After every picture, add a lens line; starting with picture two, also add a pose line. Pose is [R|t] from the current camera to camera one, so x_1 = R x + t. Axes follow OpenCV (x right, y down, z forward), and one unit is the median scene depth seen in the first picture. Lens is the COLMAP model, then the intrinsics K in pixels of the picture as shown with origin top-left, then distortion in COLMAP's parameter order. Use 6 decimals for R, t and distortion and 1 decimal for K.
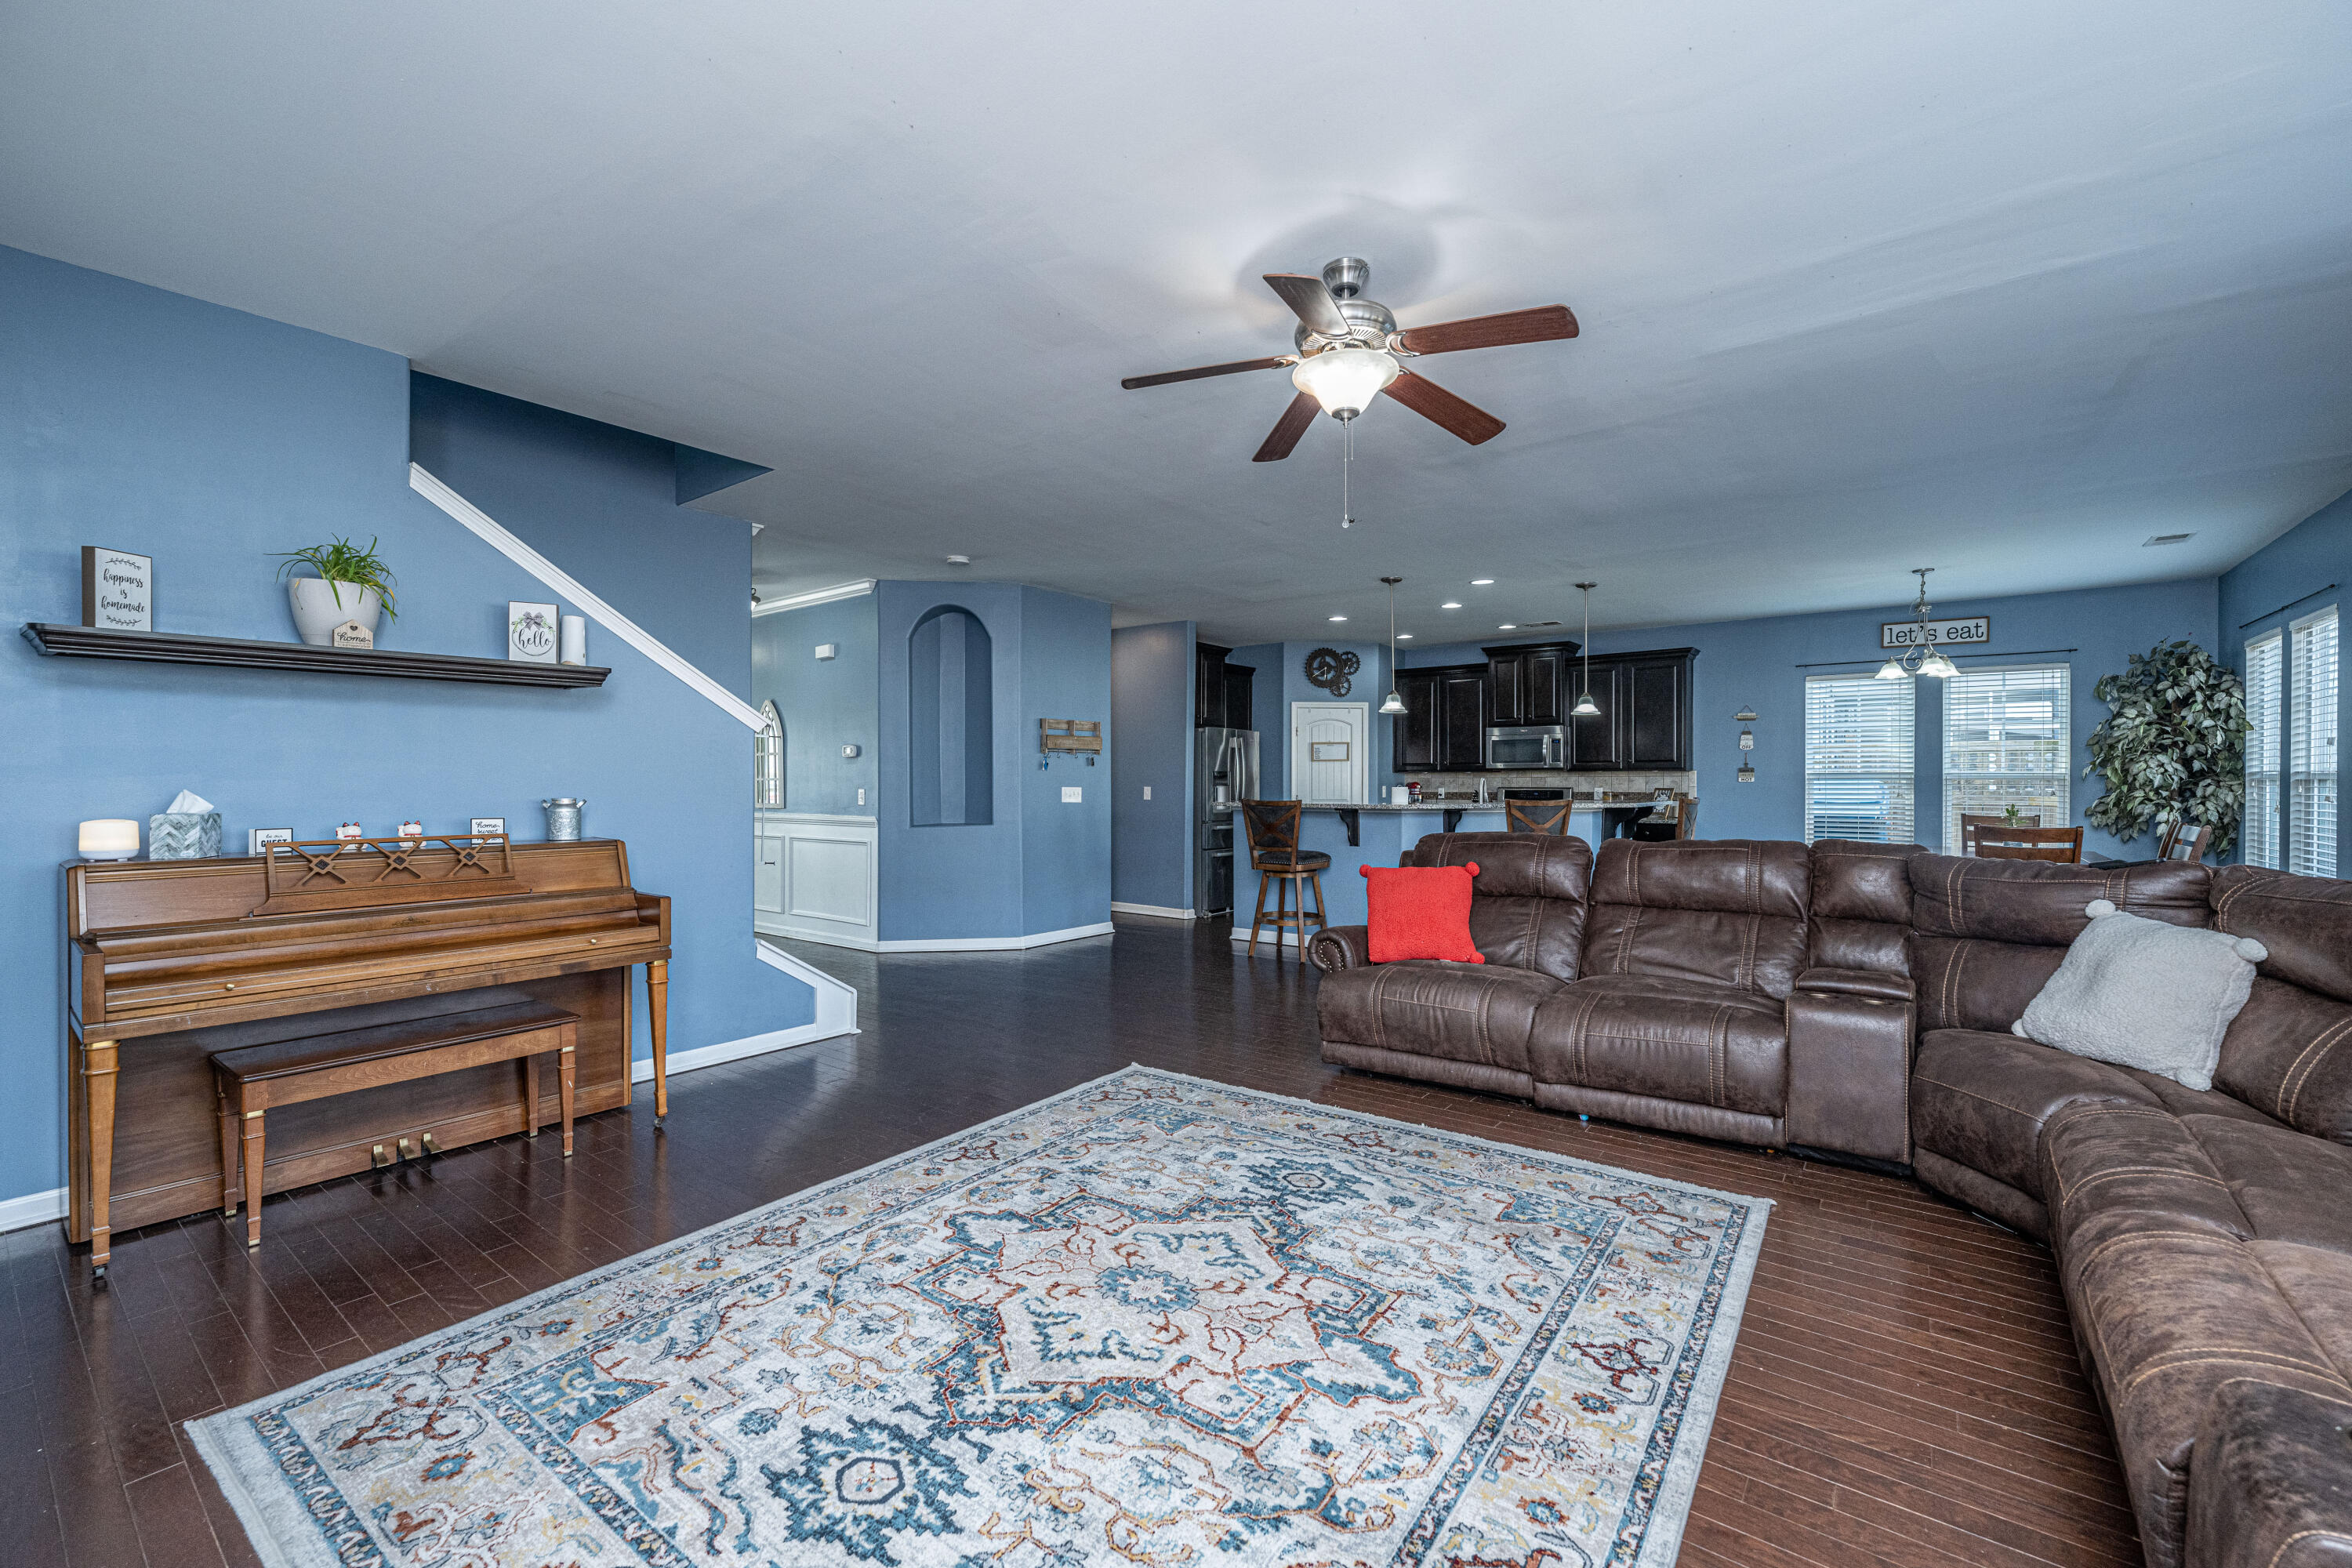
lens RADIAL K [[966.1, 0, 1170.9], [0, 966.1, 799.9], [0, 0, 1]] dist [-0.001128, -0.000026]
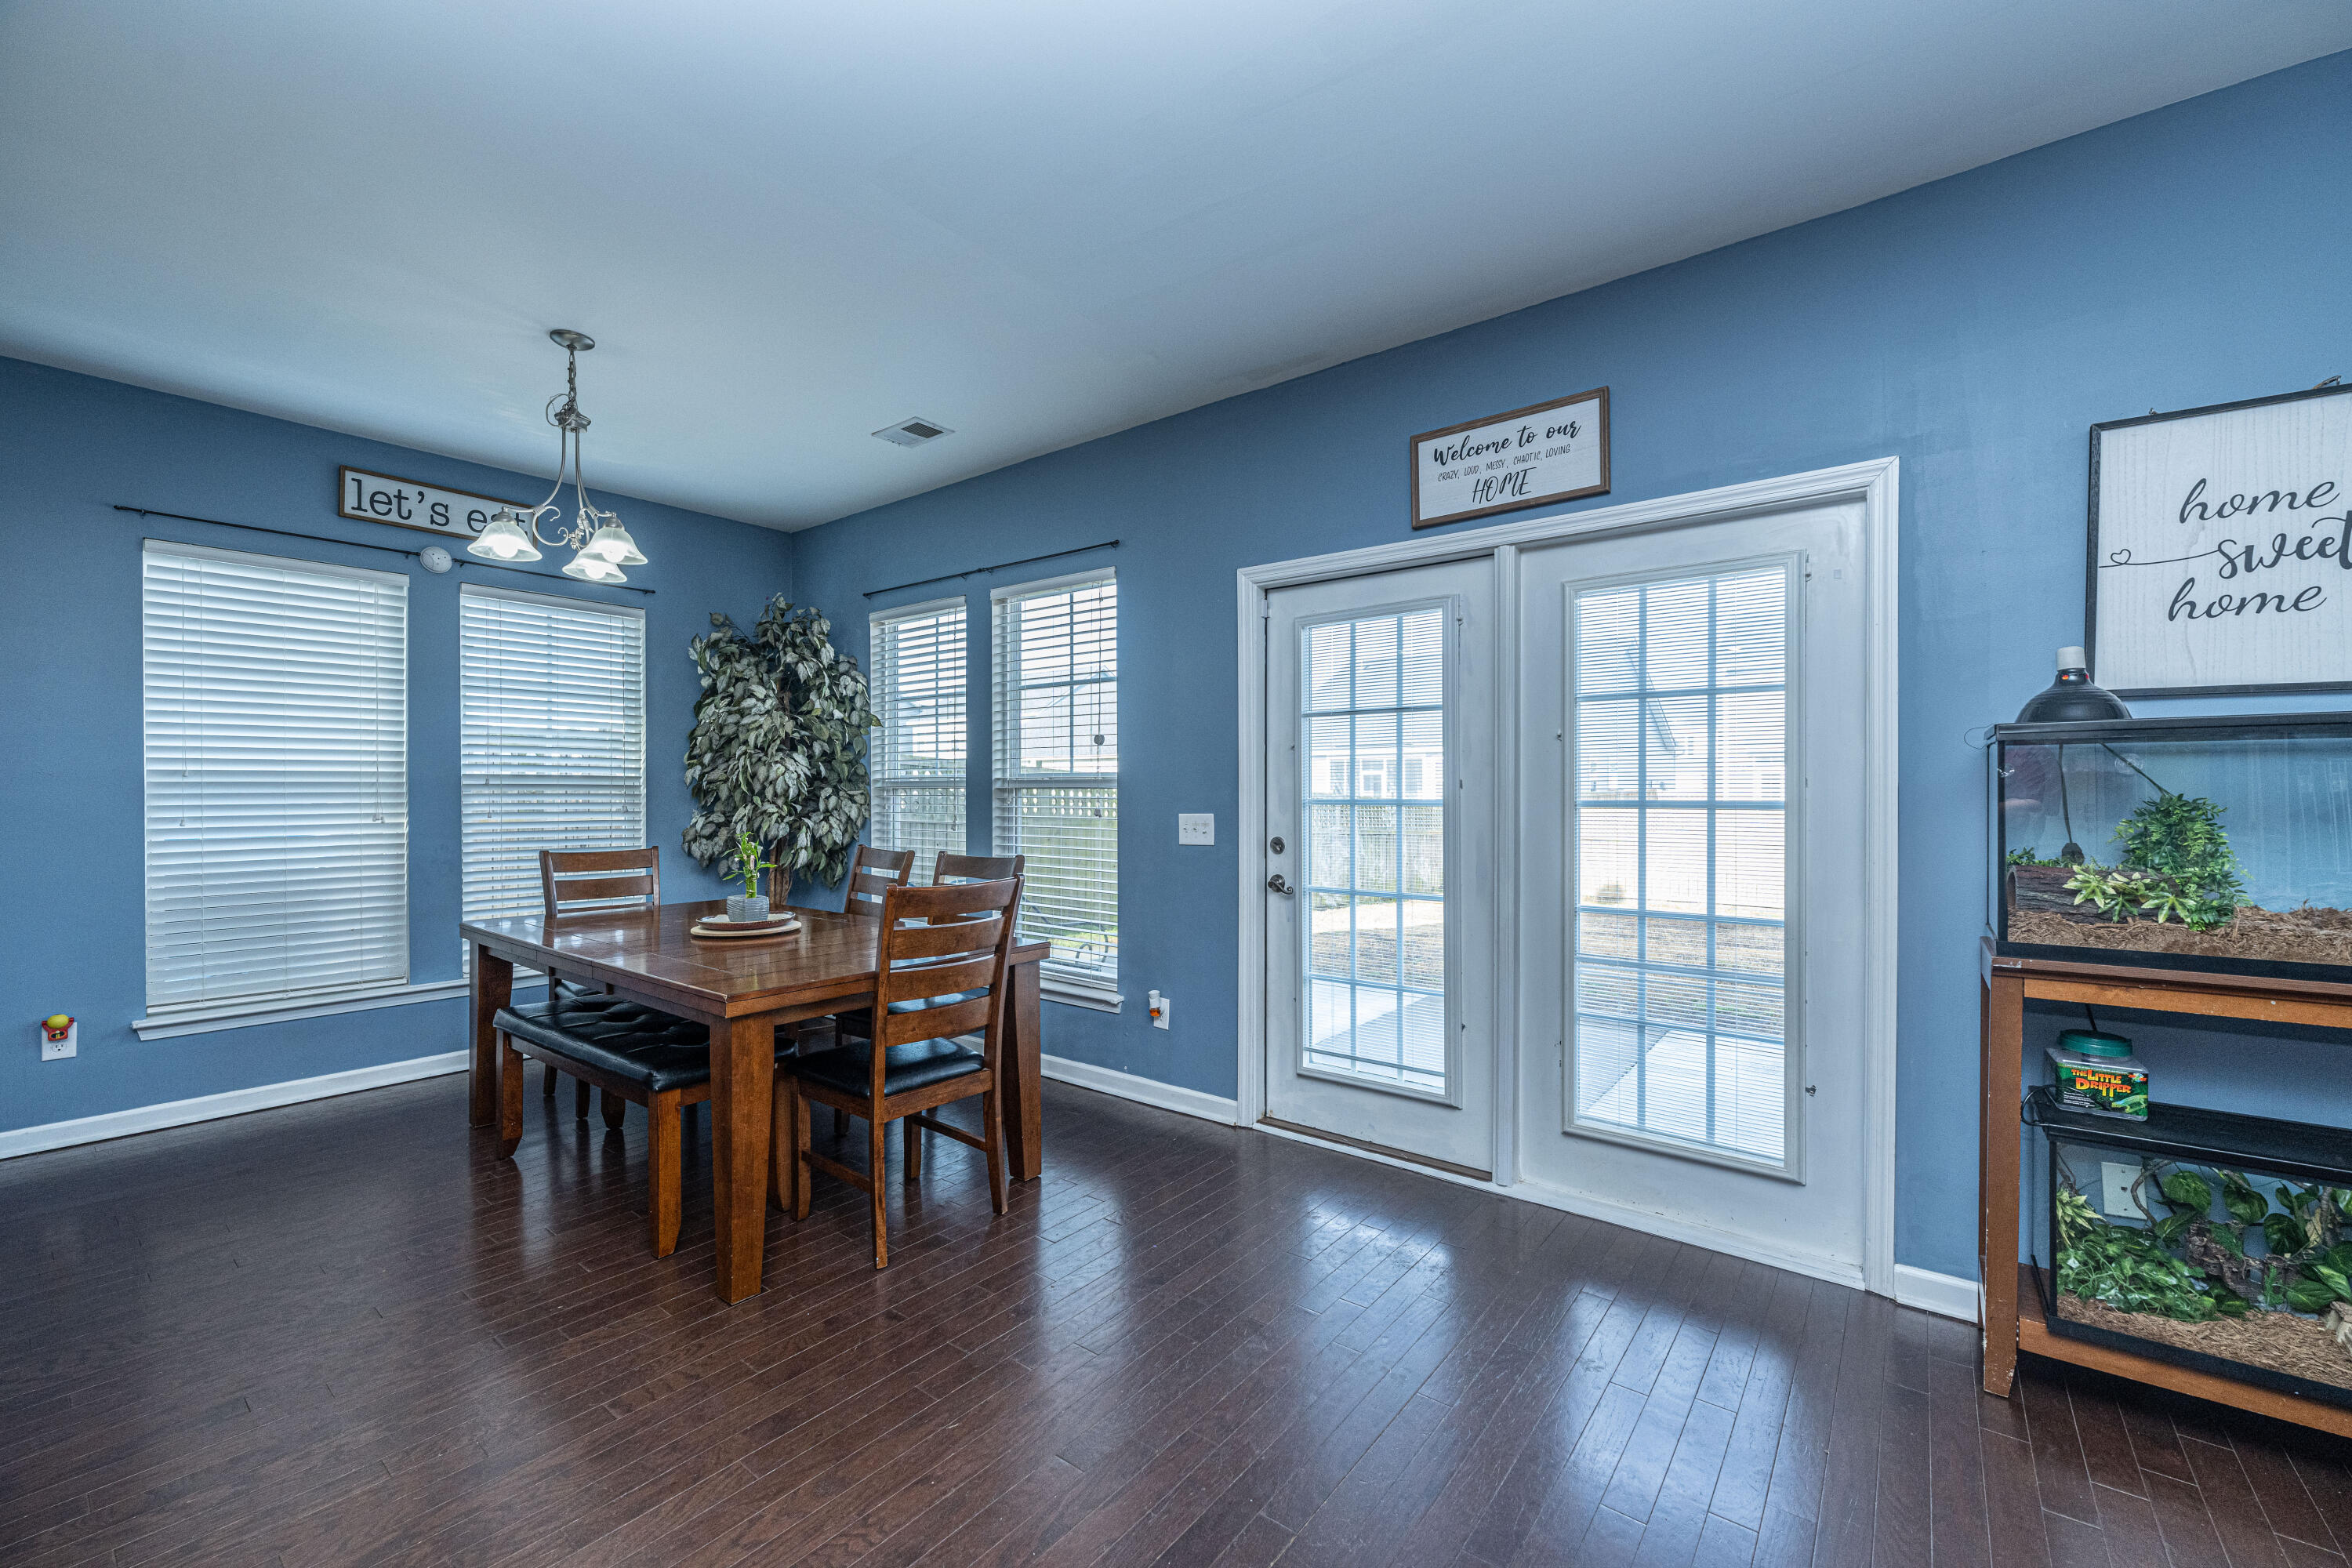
lens RADIAL K [[932.5, 0, 1175.8], [0, 932.5, 791.9], [0, 0, 1]] dist [-0.000353, -0.000152]
pose [[-0.004782, -0.003549, 0.999982, 0.341014], [0.020085, 0.999792, 0.003645, -0.015495], [-0.999787, 0.020102, -0.004710, 0.750954]]
